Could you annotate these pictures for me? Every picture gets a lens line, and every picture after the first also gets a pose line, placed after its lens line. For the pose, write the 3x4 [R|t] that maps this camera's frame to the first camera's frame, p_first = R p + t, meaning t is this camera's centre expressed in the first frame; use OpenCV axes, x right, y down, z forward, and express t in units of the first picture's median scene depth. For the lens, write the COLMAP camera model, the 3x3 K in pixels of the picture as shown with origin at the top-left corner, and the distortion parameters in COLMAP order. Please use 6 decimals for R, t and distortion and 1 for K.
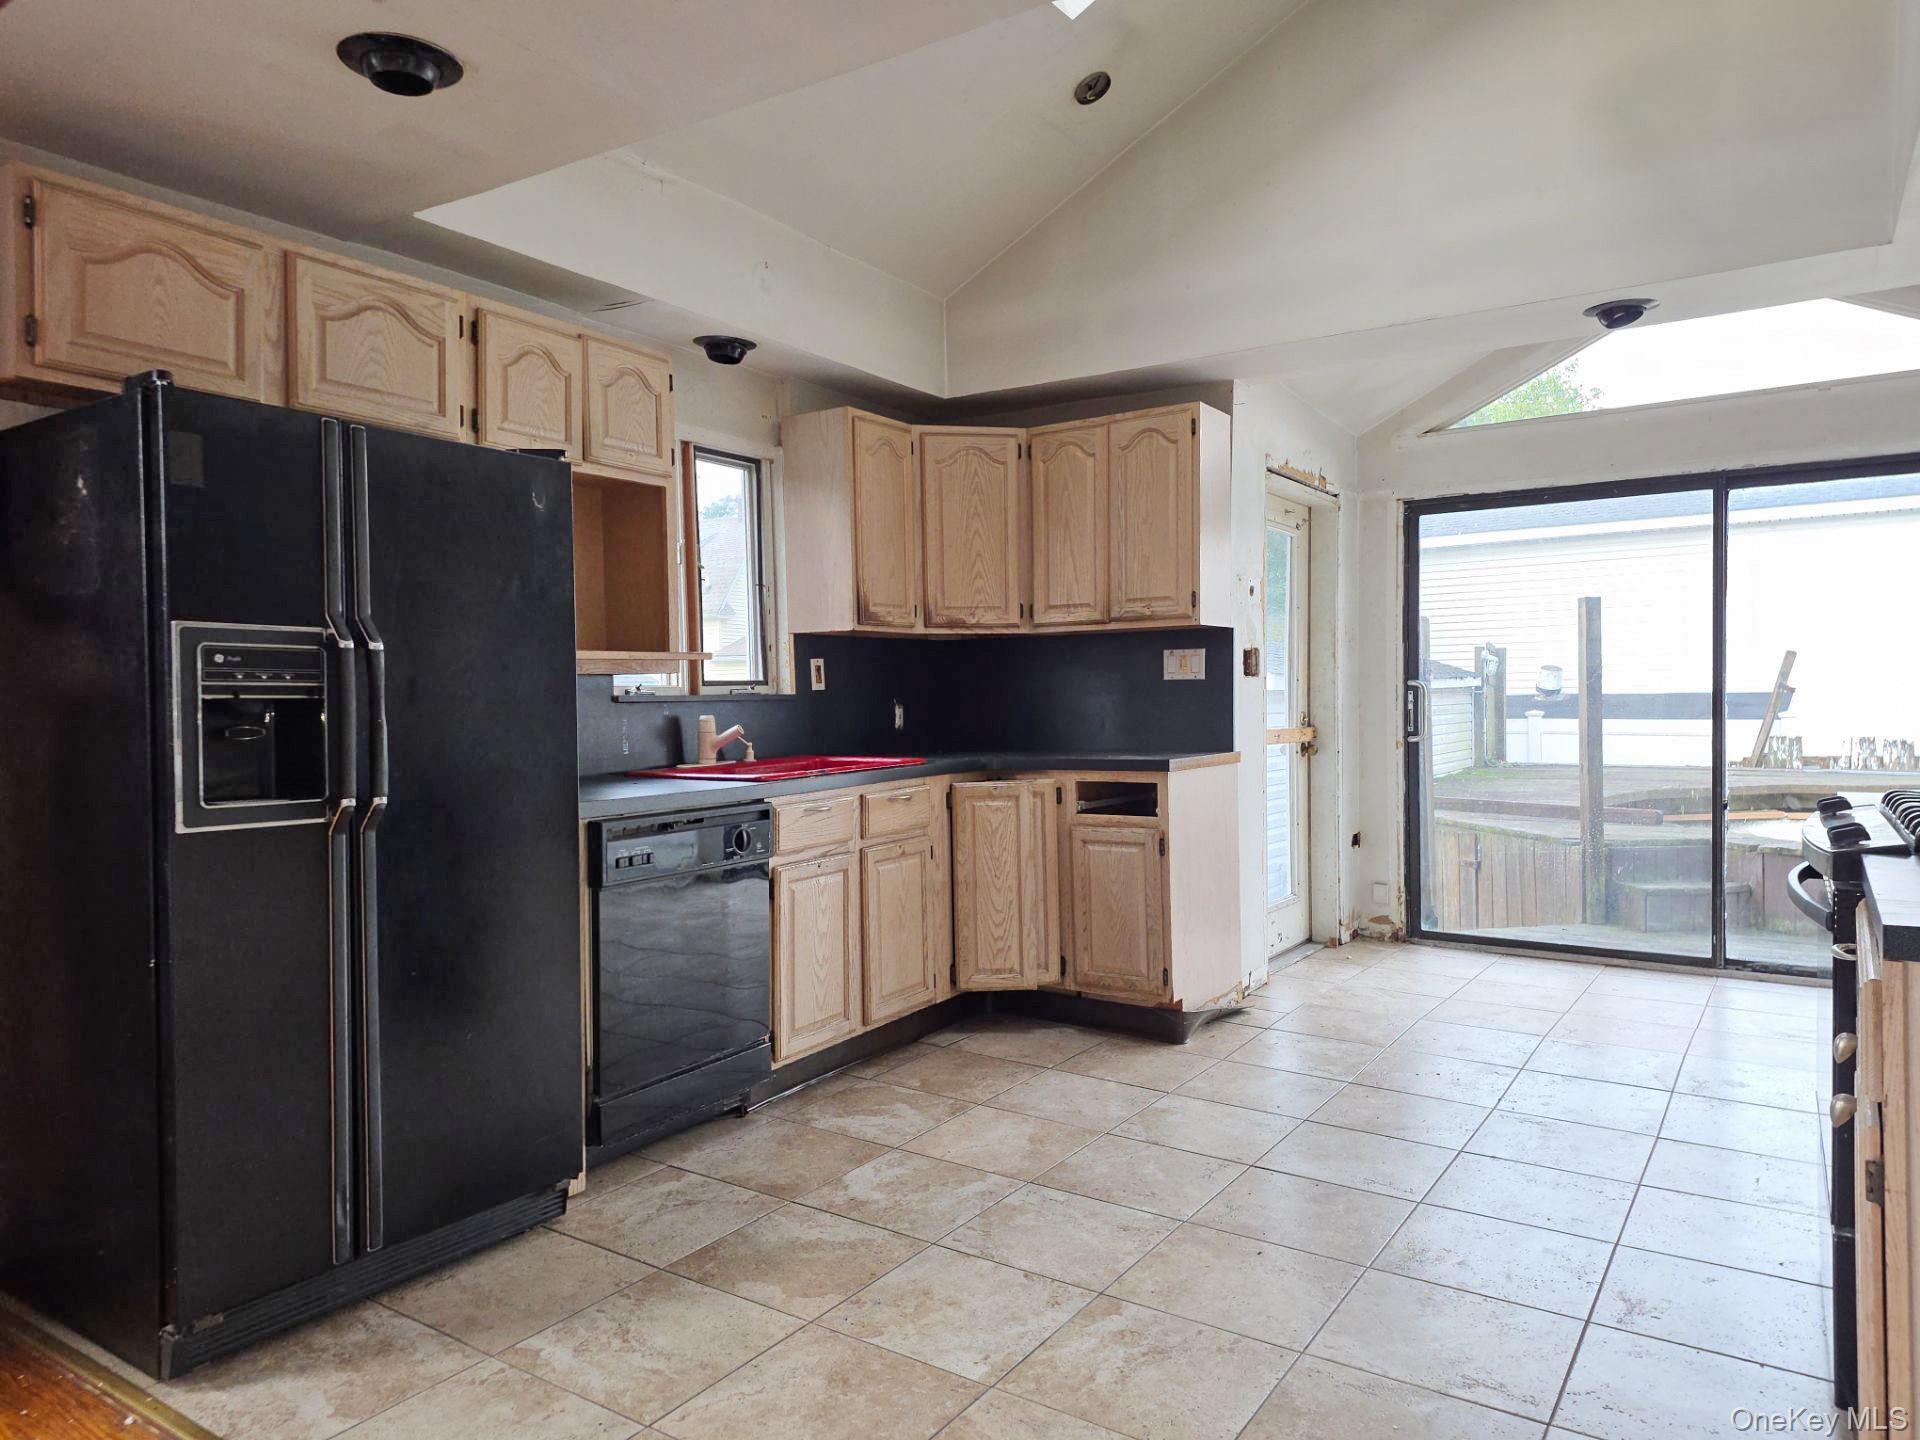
lens RADIAL K [[1276.2, 0, 946.6], [0, 1276.2, 752.2], [0, 0, 1]] dist [0.080265, -0.060145]
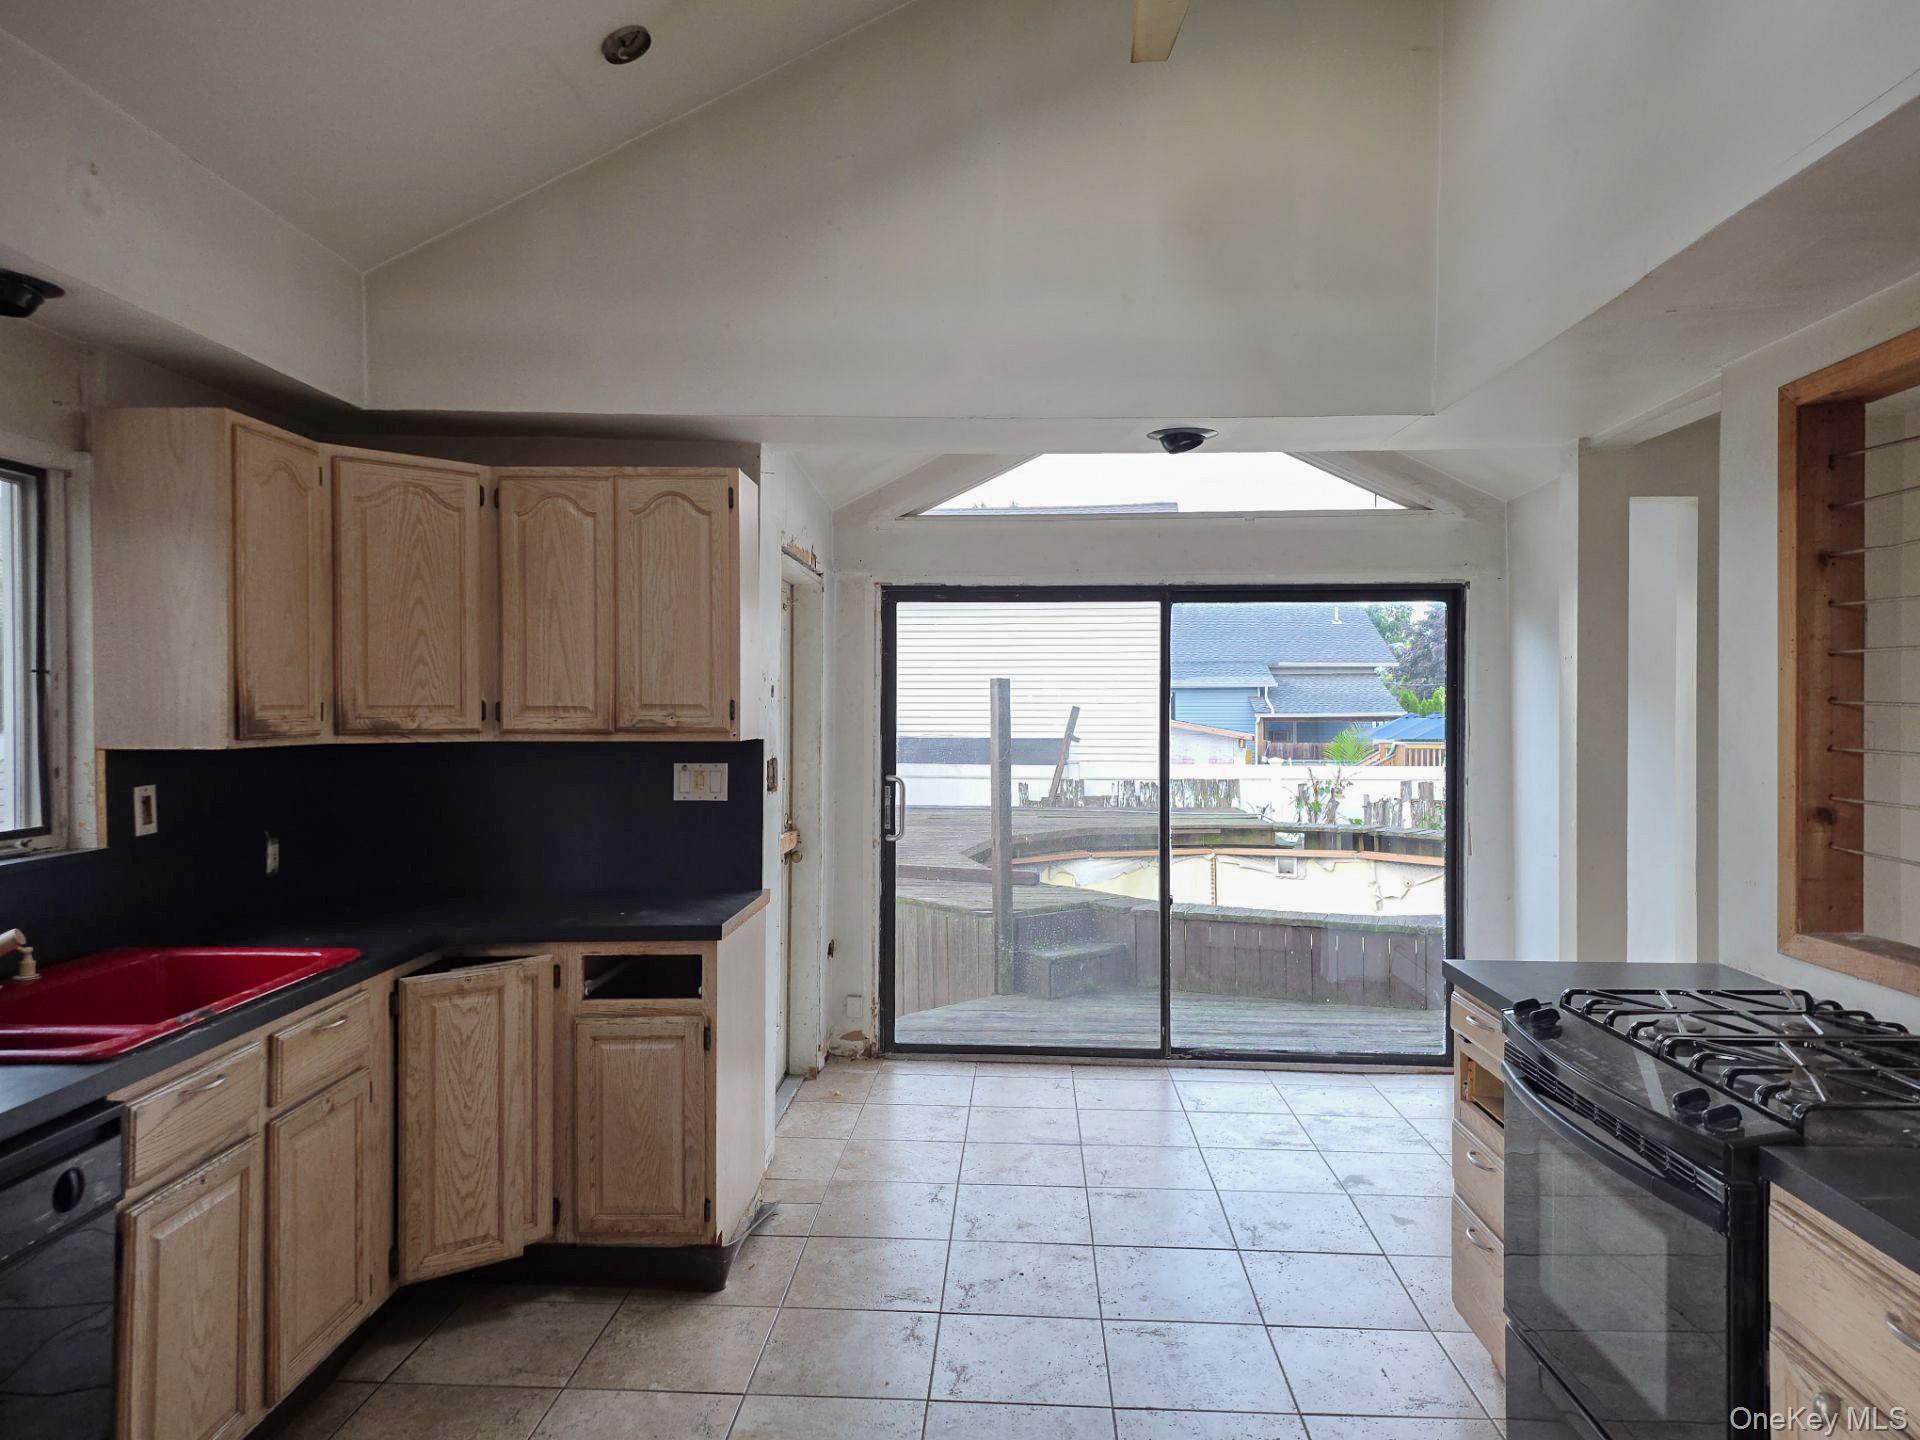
lens RADIAL K [[1276.2, 0, 976.6], [0, 1276.2, 718.0], [0, 0, 1]] dist [0.080265, -0.060145]
pose [[0.848509, 0.011700, 0.529051, -0.096716], [0.008231, 0.999343, -0.035302, -0.082513], [-0.529117, 0.034309, 0.847855, 0.235078]]
